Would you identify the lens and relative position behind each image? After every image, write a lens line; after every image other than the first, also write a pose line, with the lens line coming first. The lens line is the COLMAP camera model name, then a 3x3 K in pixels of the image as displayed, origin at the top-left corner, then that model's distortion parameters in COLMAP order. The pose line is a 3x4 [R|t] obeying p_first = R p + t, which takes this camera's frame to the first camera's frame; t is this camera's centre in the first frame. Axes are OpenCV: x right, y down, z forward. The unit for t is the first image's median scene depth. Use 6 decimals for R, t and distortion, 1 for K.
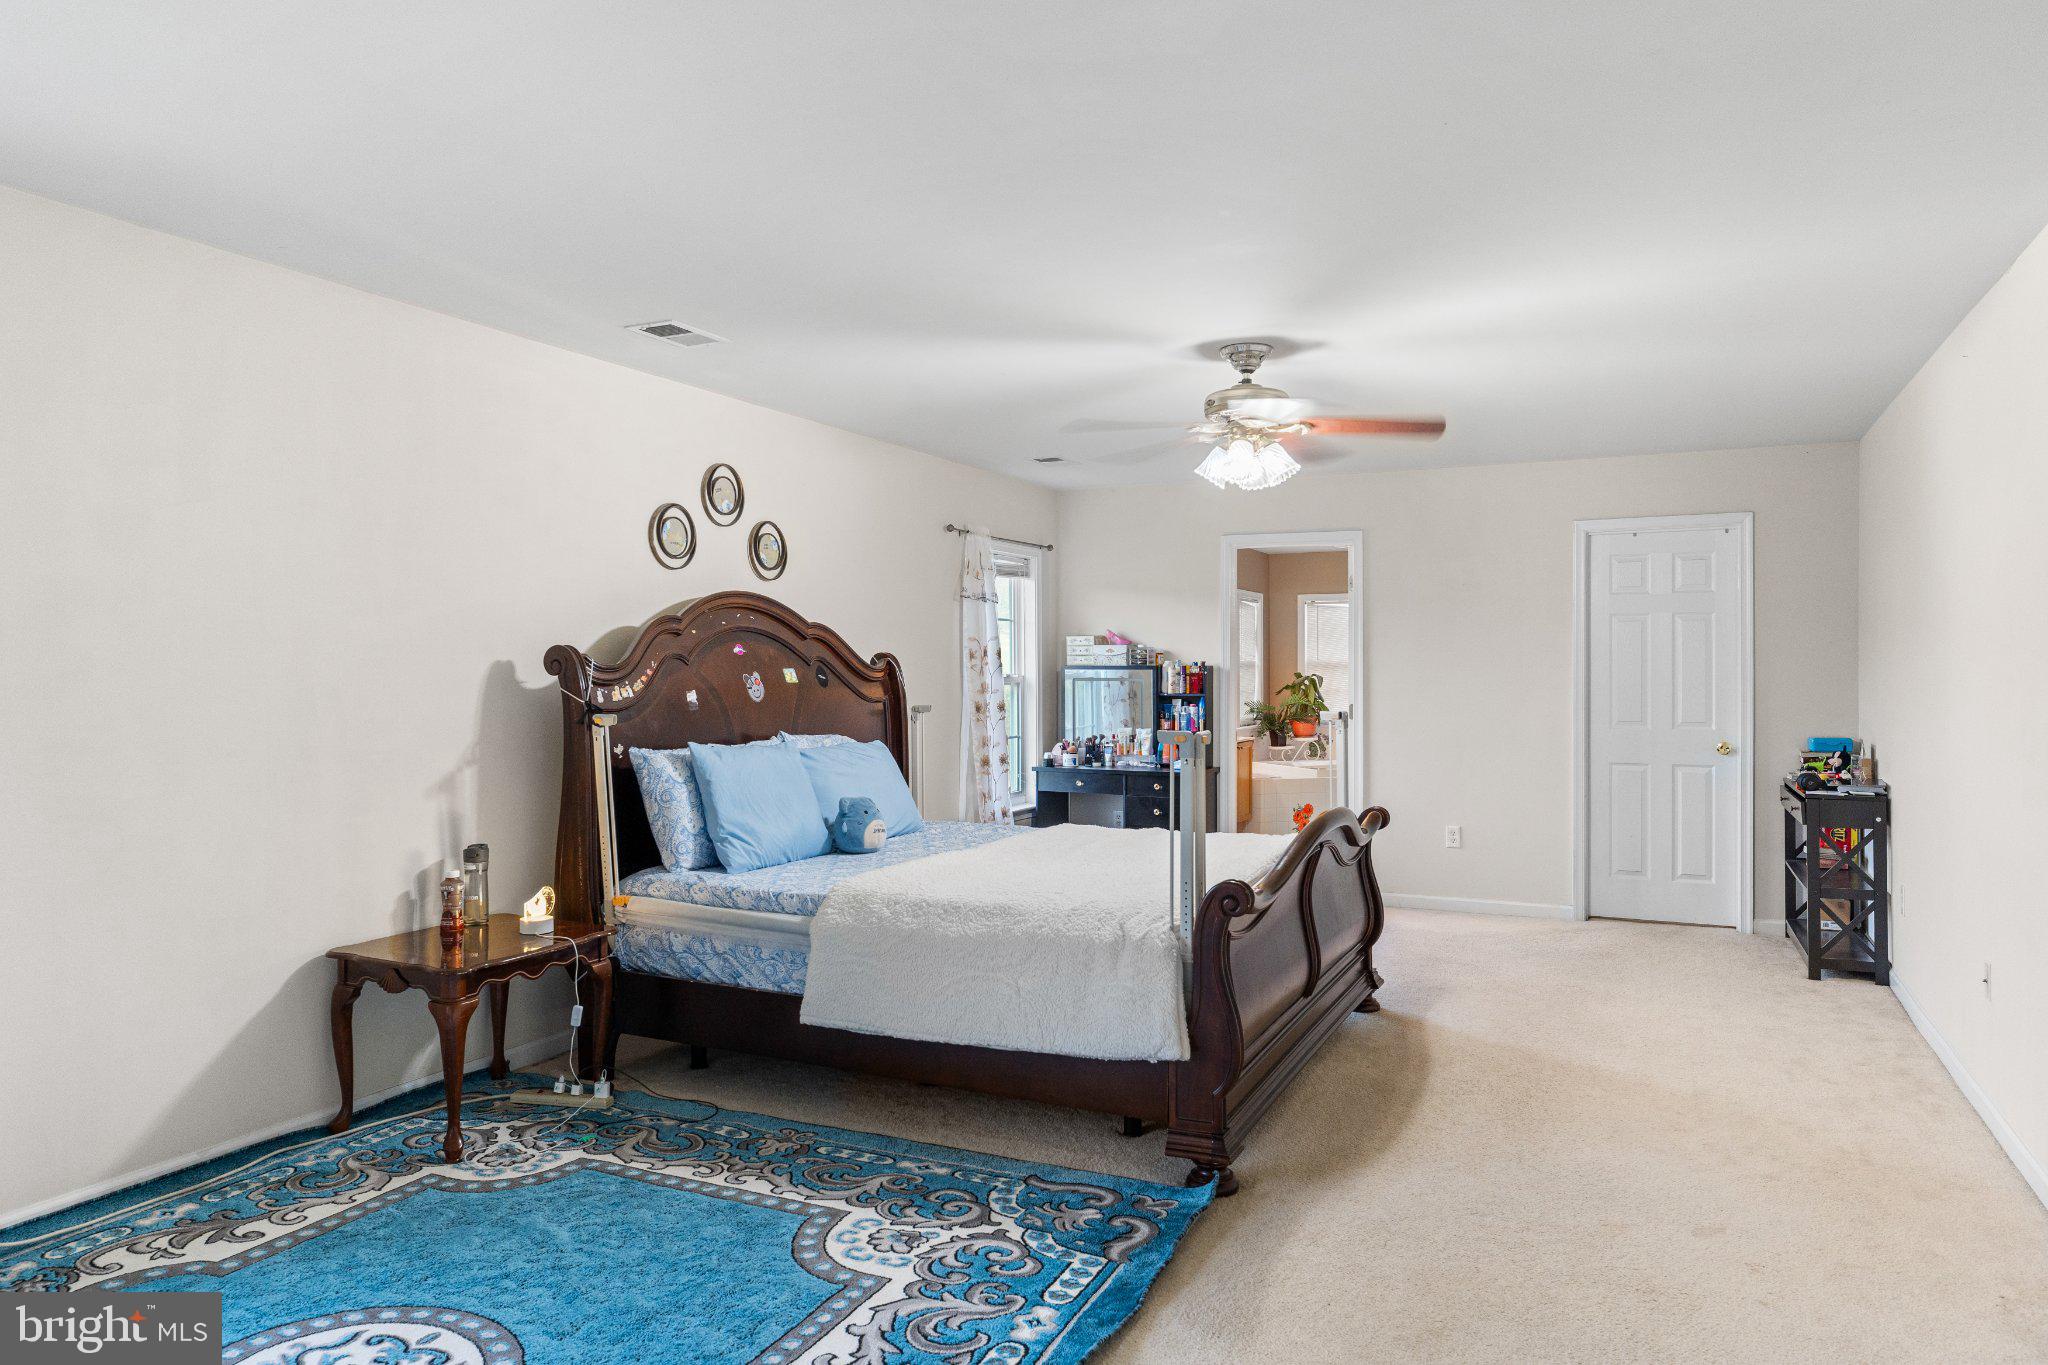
lens RADIAL K [[1373.4, 0, 1028.7], [0, 1373.4, 675.1], [0, 0, 1]] dist [-0.002867, -0.000267]
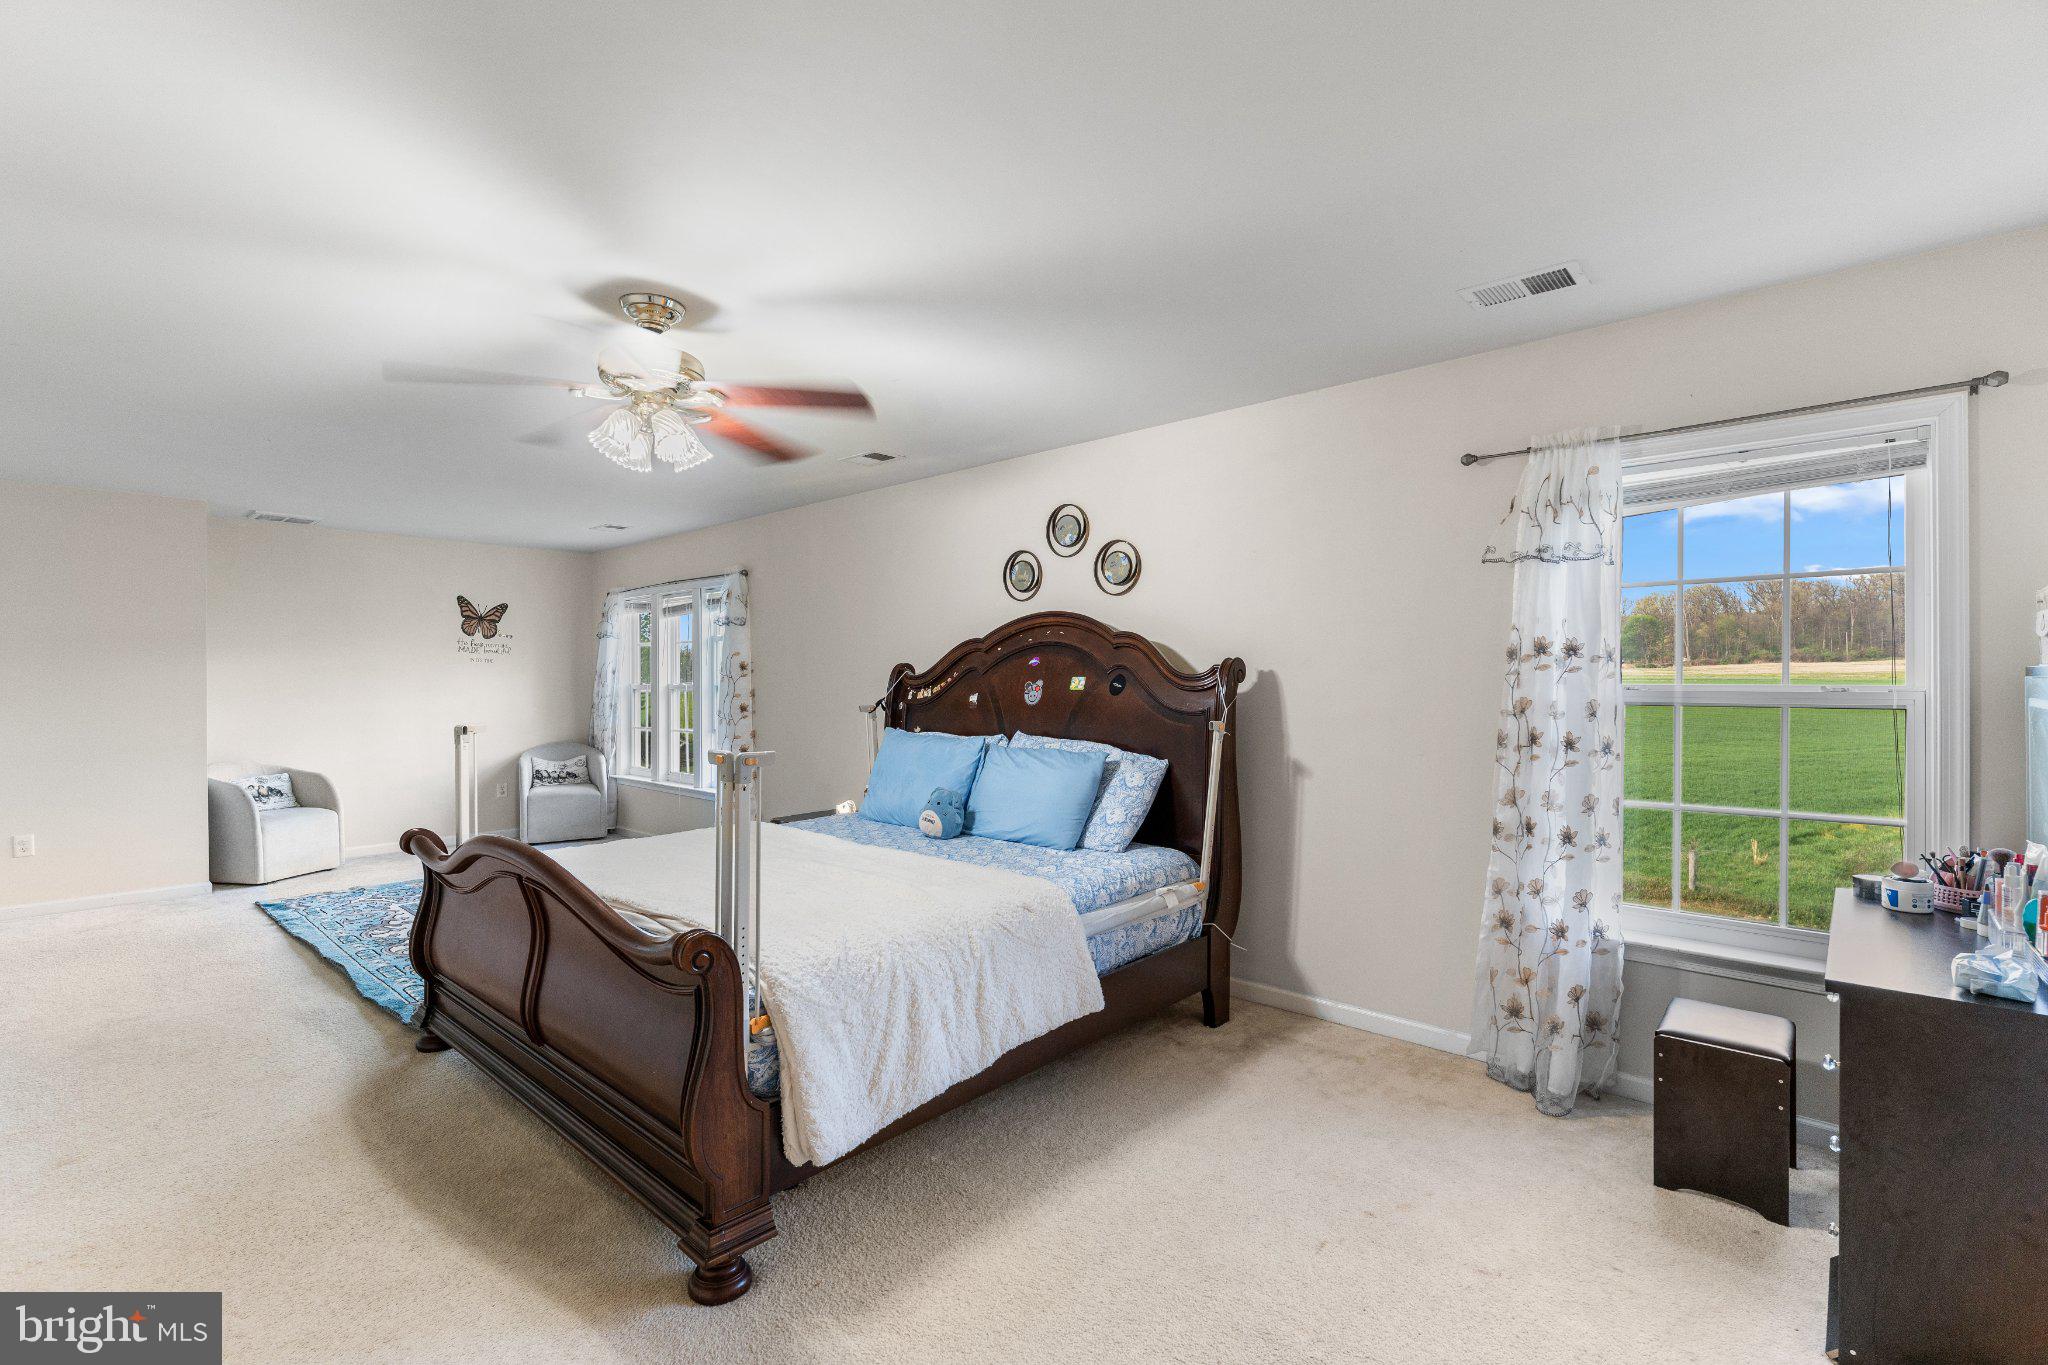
lens RADIAL K [[937.4, 0, 1031.0], [0, 937.4, 687.5], [0, 0, 1]] dist [-0.001771, -0.001531]
pose [[-0.309352, 0.001421, -0.950947, 0.566719], [-0.008083, 0.999959, 0.004123, 0.000834], [0.950913, 0.008962, -0.309328, 1.243716]]
